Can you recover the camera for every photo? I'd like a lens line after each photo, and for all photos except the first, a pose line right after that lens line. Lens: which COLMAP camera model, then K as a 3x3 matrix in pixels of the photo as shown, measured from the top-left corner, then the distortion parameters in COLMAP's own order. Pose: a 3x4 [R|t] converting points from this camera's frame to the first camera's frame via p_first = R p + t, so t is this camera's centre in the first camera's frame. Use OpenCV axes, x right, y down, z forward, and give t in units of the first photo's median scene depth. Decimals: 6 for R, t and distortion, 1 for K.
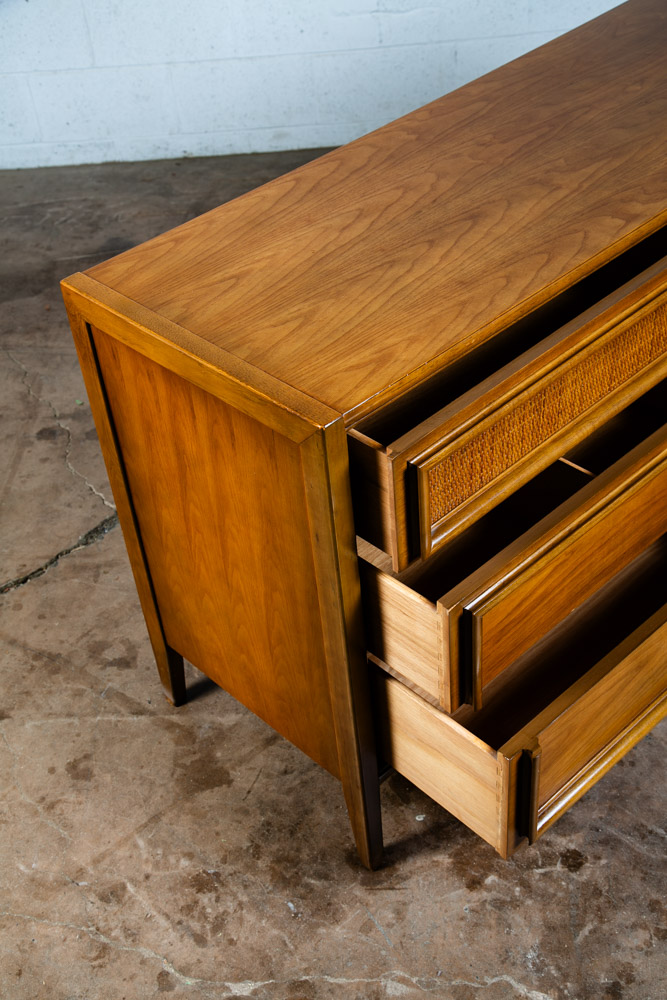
lens RADIAL K [[1235.4, 0, 339.7], [0, 1235.4, 503.2], [0, 0, 1]] dist [0.104980, 0.000000]
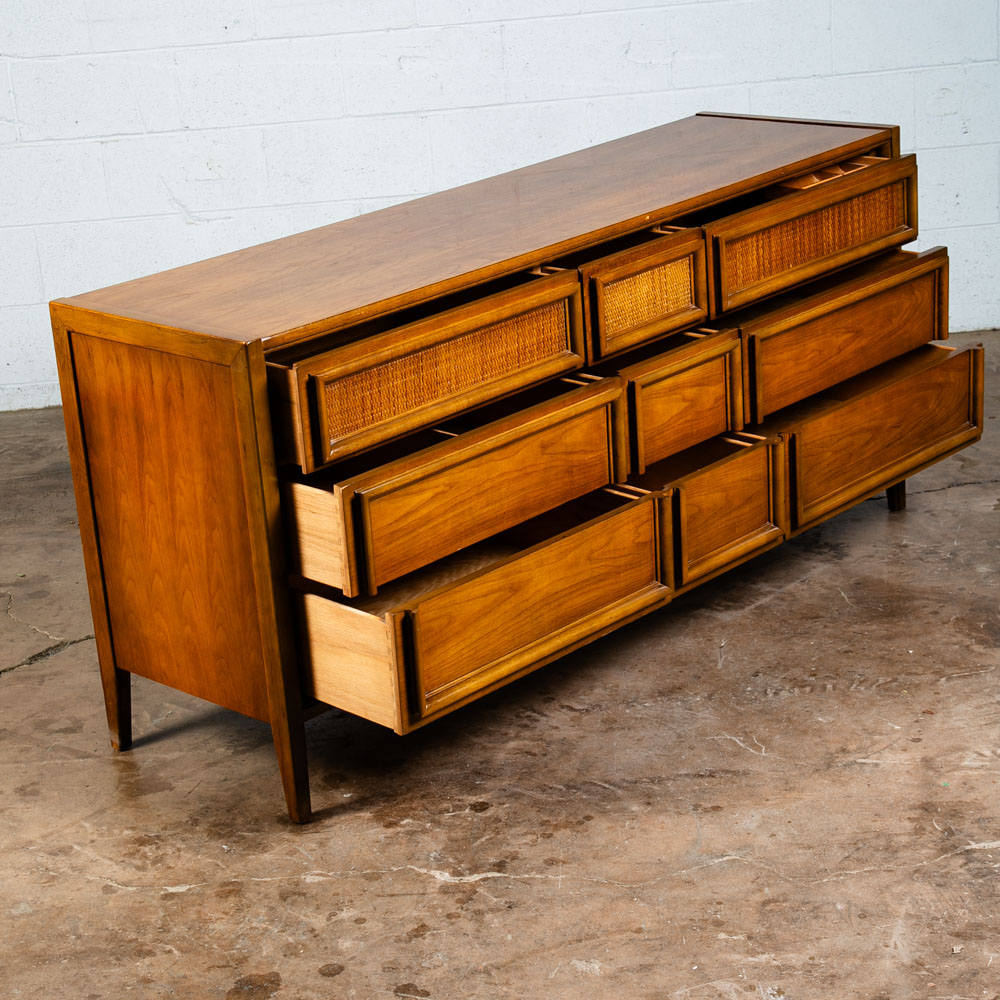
lens RADIAL K [[2221.4, 0, 478.4], [0, 2221.4, 486.3], [0, 0, 1]] dist [0.139132, 0.000000]
pose [[0.999198, -0.007160, 0.039389, 0.105771], [0.020628, 0.935293, -0.353274, 0.700357], [-0.034311, 0.353803, 0.934690, -0.932922]]
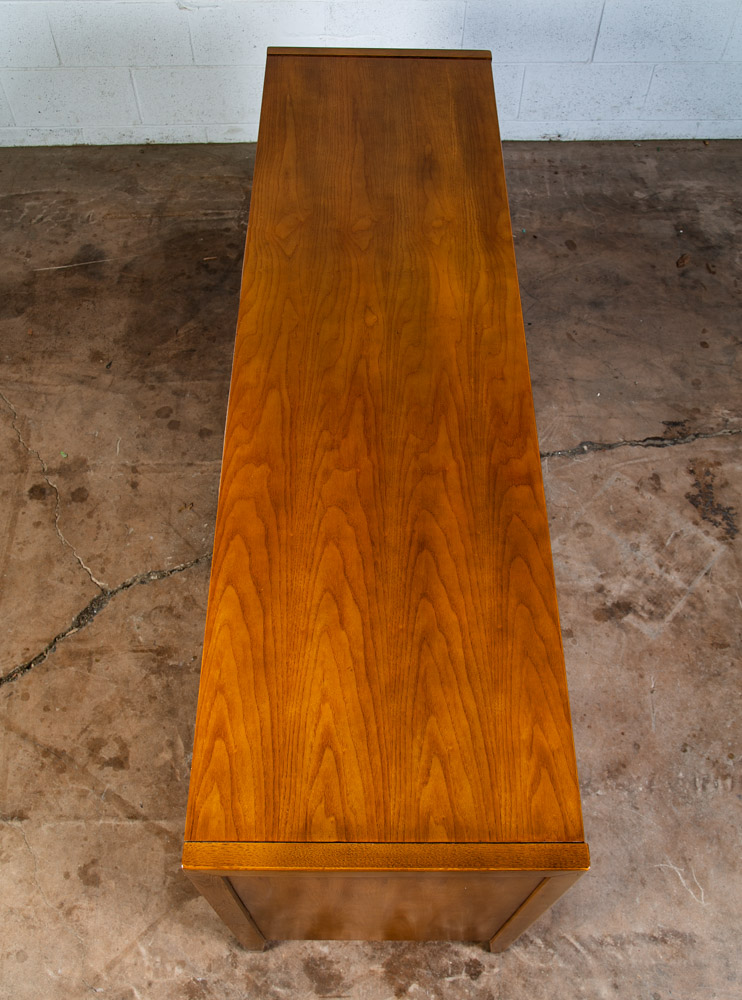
lens RADIAL K [[906.2, 0, 370.4], [0, 906.2, 502.6], [0, 0, 1]] dist [-0.061614, 0.046995]
pose [[0.993534, 0.003233, 0.113486, -0.033101], [-0.037870, 0.951782, 0.304429, -0.463913], [-0.107029, -0.306759, 0.945750, 0.252509]]
